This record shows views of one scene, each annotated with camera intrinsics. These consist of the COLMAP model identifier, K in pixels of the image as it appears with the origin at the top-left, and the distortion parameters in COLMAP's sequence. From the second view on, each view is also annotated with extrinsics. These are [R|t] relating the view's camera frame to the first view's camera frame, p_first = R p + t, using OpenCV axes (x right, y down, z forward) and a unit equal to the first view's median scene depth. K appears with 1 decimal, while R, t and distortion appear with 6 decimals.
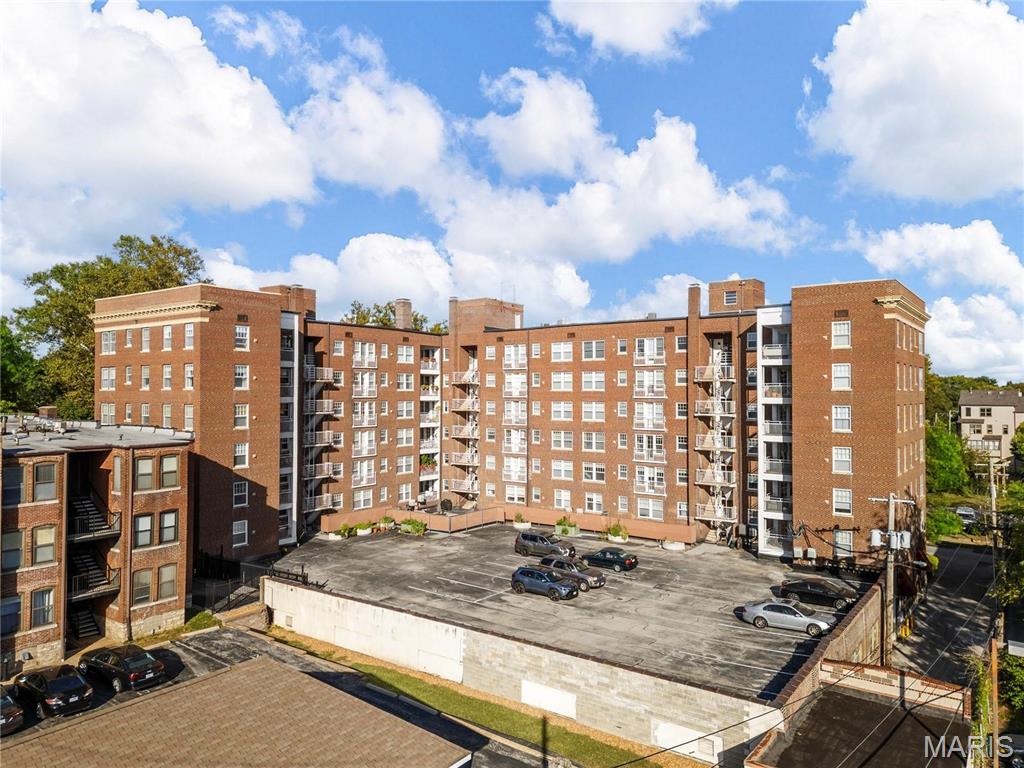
lens RADIAL K [[718.5, 0, 512.0], [0, 718.5, 384.0], [0, 0, 1]] dist [0.073133, -0.065791]
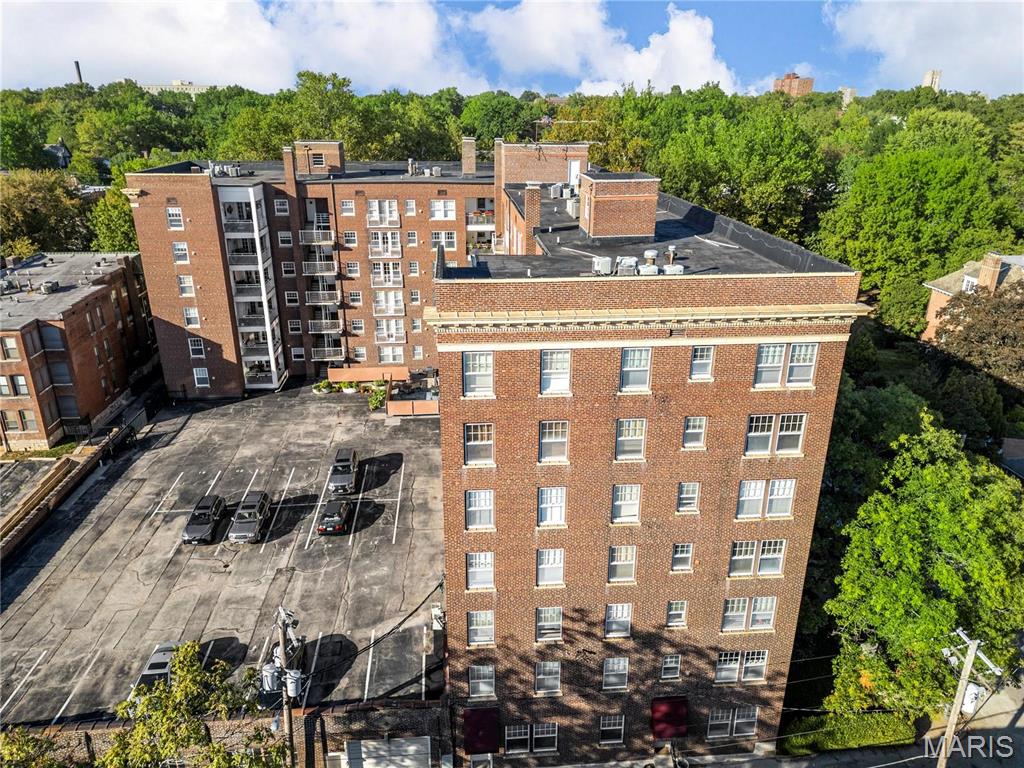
lens RADIAL K [[718.5, 0, 512.0], [0, 718.5, 384.0], [0, 0, 1]] dist [0.073133, -0.065791]
pose [[0.653946, 0.273922, -0.705210, 0.827518], [0.006478, 0.930089, 0.367277, -0.230650], [0.756513, -0.244748, 0.606454, 0.617410]]
